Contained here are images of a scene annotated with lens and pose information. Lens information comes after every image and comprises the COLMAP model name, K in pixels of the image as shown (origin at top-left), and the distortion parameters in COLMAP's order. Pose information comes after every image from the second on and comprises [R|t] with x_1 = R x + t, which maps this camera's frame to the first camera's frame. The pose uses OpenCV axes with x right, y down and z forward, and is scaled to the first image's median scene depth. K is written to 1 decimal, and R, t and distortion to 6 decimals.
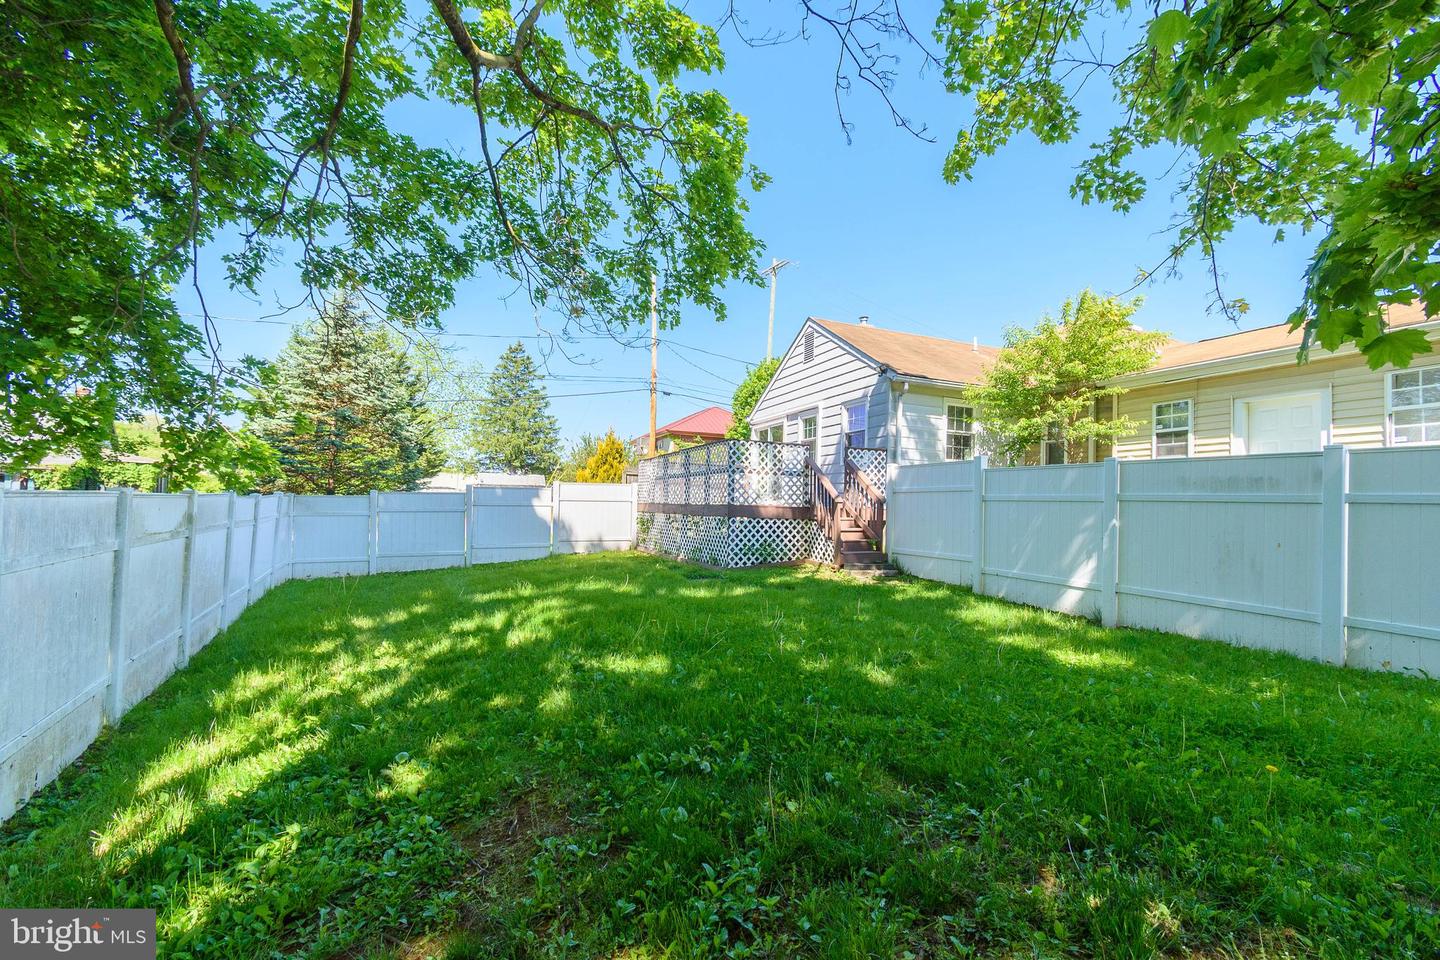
lens RADIAL K [[629.4, 0, 726.9], [0, 629.4, 492.6], [0, 0, 1]] dist [0.003351, -0.002957]
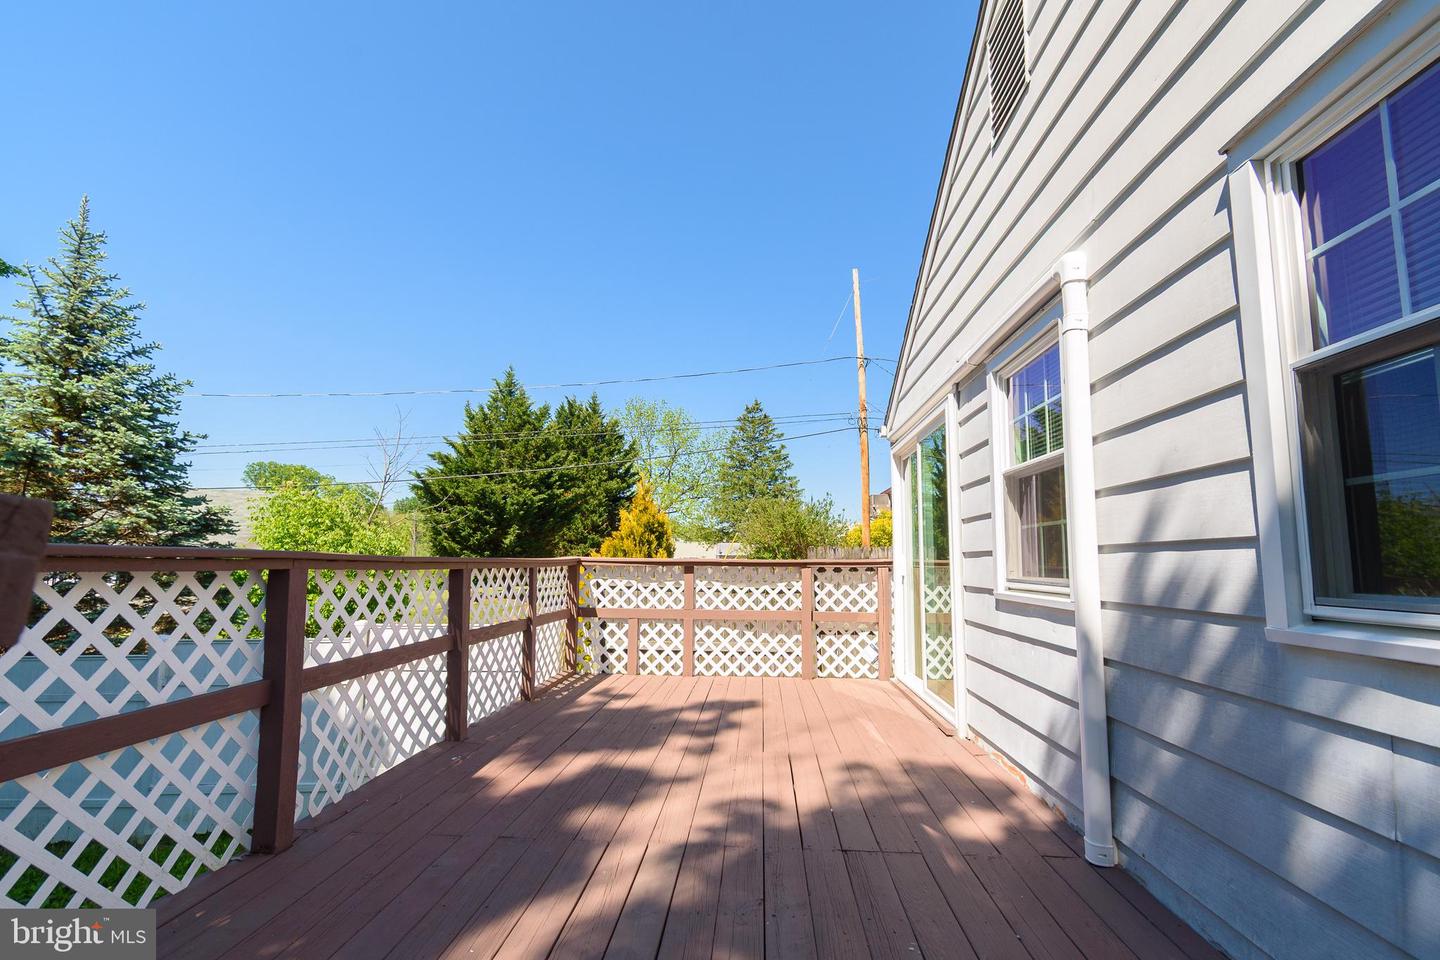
lens RADIAL K [[629.4, 0, 726.9], [0, 629.4, 492.6], [0, 0, 1]] dist [0.003351, -0.002957]
pose [[0.901872, -0.063570, -0.427300, 0.029347], [0.023133, 0.994801, -0.099172, -0.013124], [0.431383, 0.079555, 0.898654, 0.177639]]
